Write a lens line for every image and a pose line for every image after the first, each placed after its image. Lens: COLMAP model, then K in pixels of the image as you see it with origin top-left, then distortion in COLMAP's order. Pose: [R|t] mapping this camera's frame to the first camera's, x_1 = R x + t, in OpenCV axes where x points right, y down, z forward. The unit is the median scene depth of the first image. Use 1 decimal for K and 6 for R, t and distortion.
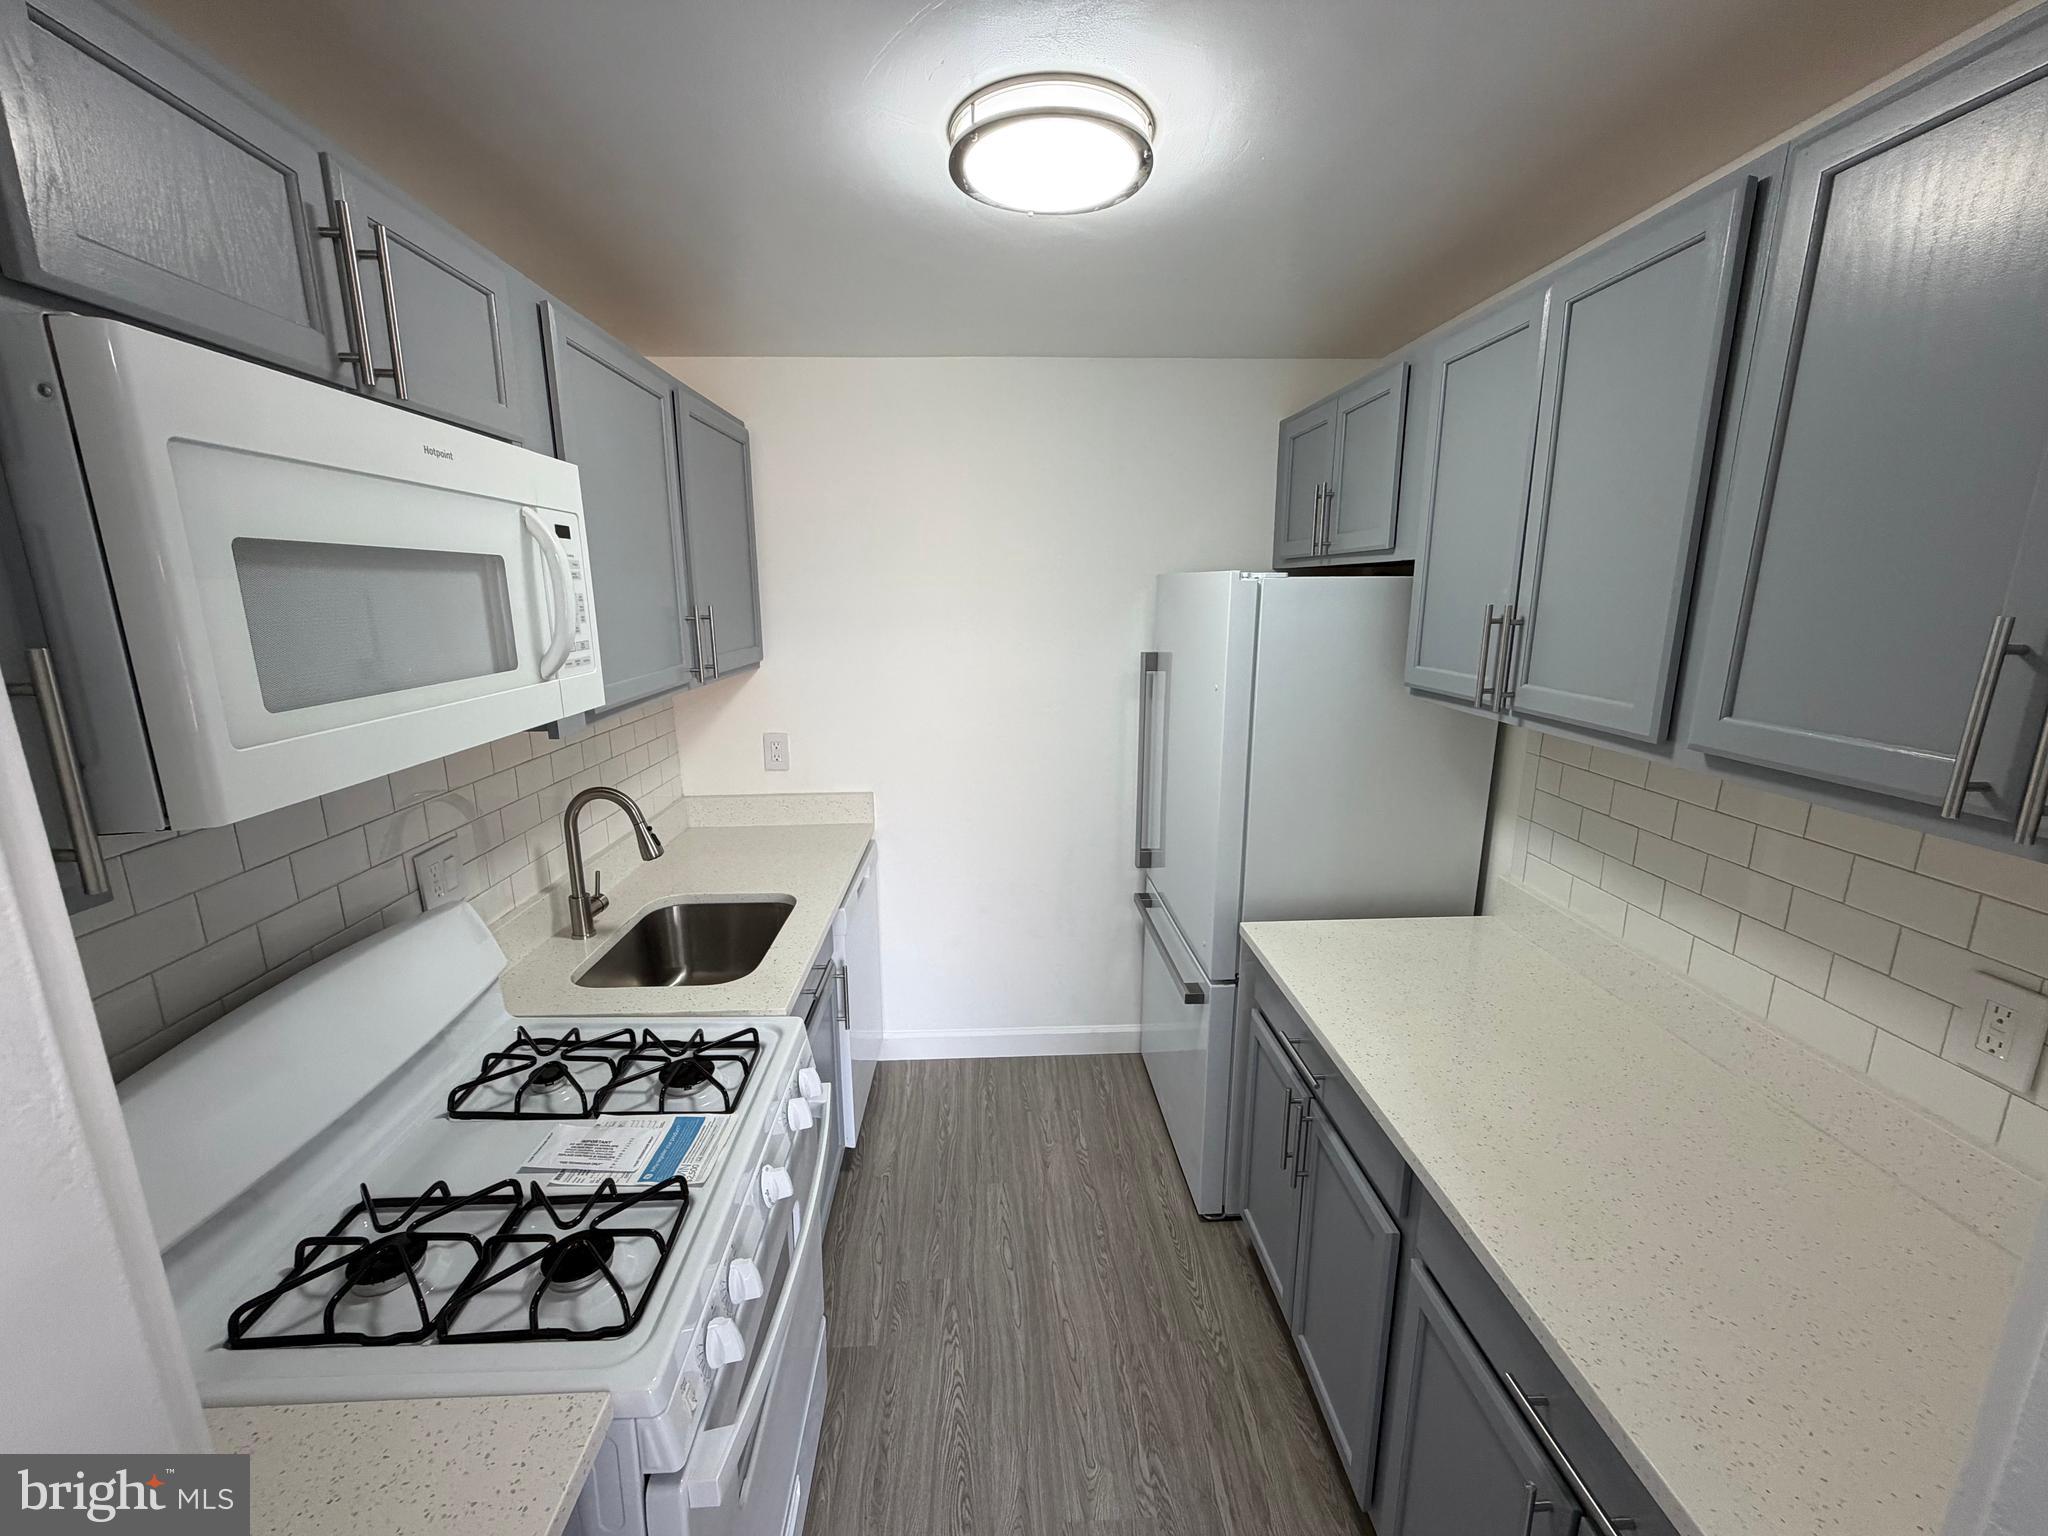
lens RADIAL K [[814.7, 0, 1011.2], [0, 814.7, 768.6], [0, 0, 1]] dist [0.000389, 0.000564]
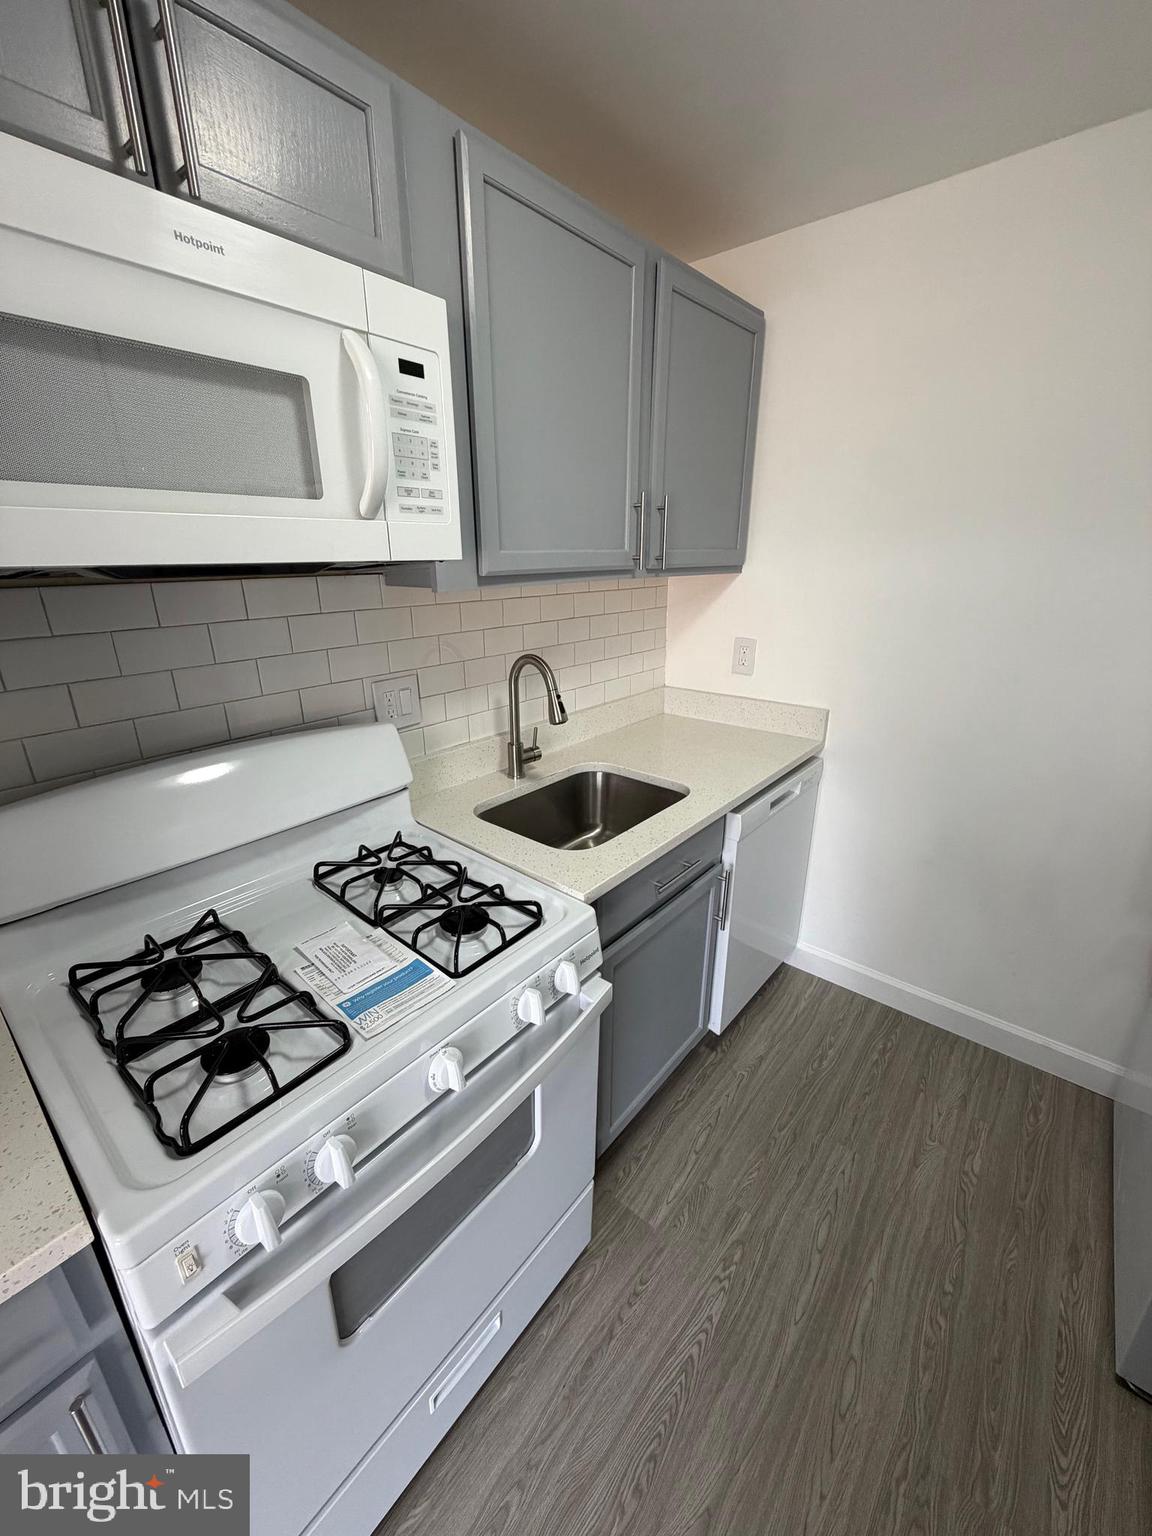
lens RADIAL K [[611.0, 0, 577.9], [0, 611.0, 763.3], [0, 0, 1]] dist [0.000389, 0.000564]
pose [[0.743082, 0.220897, -0.631692, 0.120125], [-0.144200, 0.974628, 0.171191, 0.014727], [0.653480, -0.036119, 0.756081, 0.370293]]
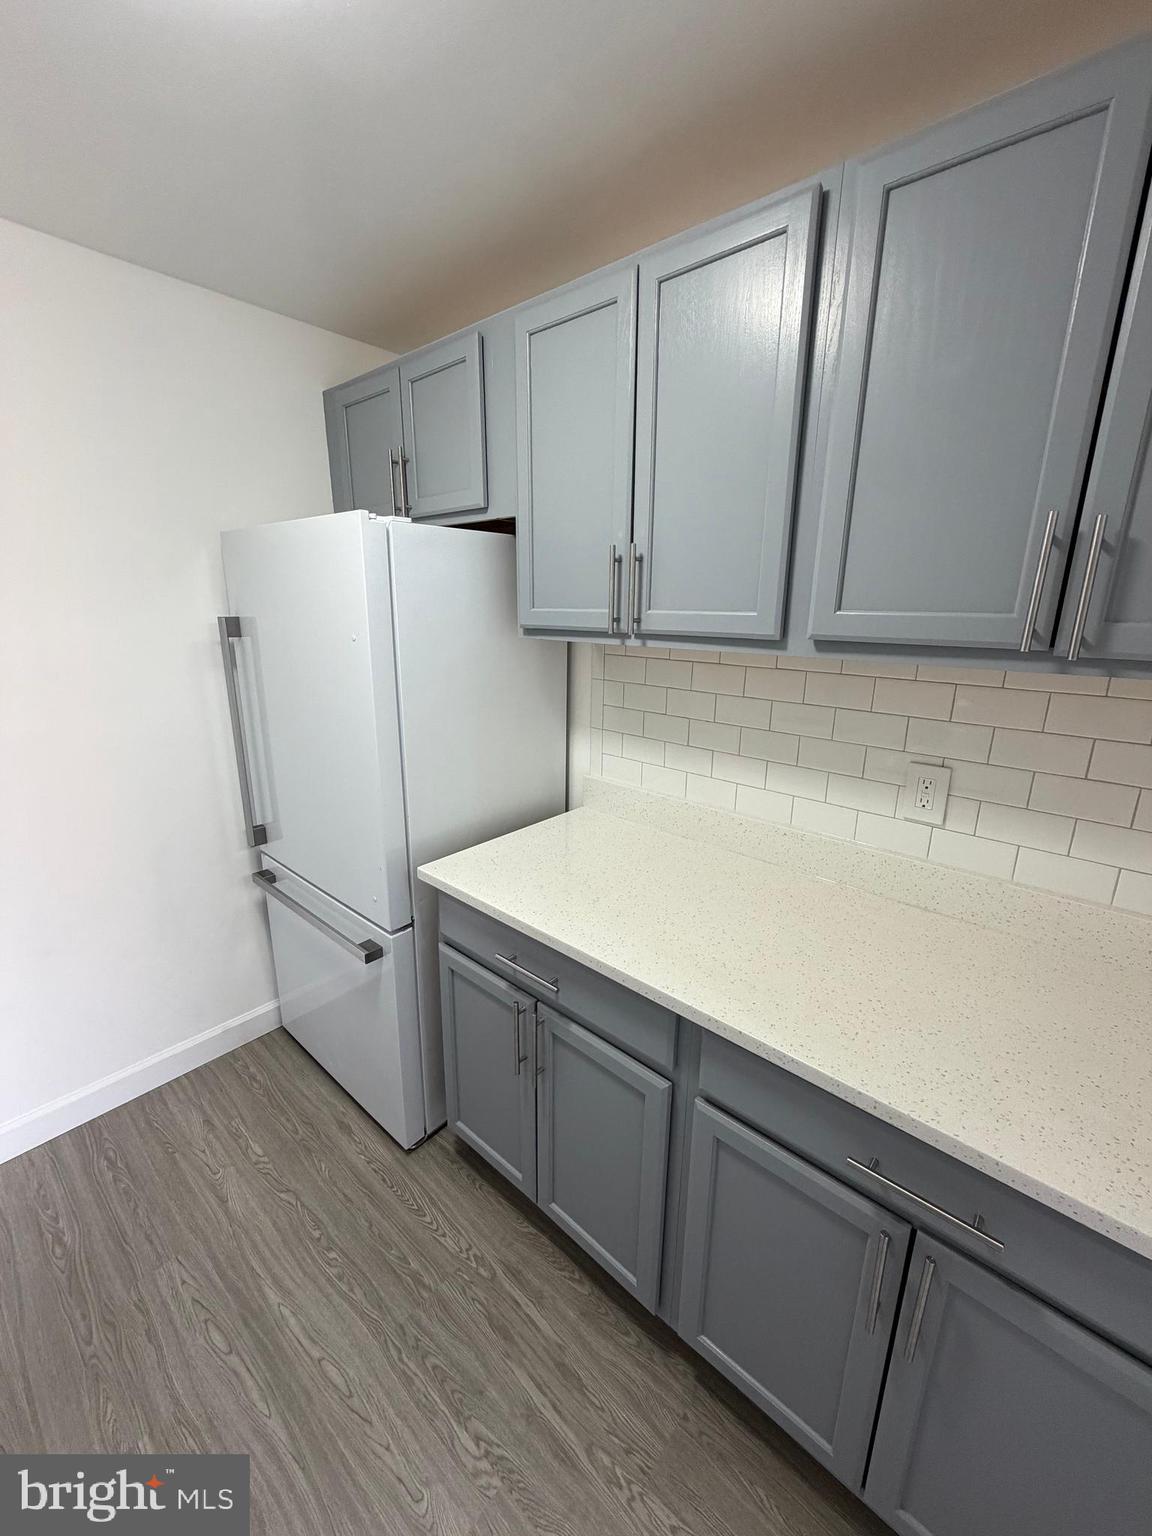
lens RADIAL K [[611.0, 0, 573.1], [0, 611.0, 762.6], [0, 0, 1]] dist [0.000389, 0.000564]
pose [[0.690765, -0.170578, 0.702671, -0.102609], [0.144337, 0.984747, 0.097162, 0.012914], [-0.708527, 0.034305, 0.704850, 0.320906]]
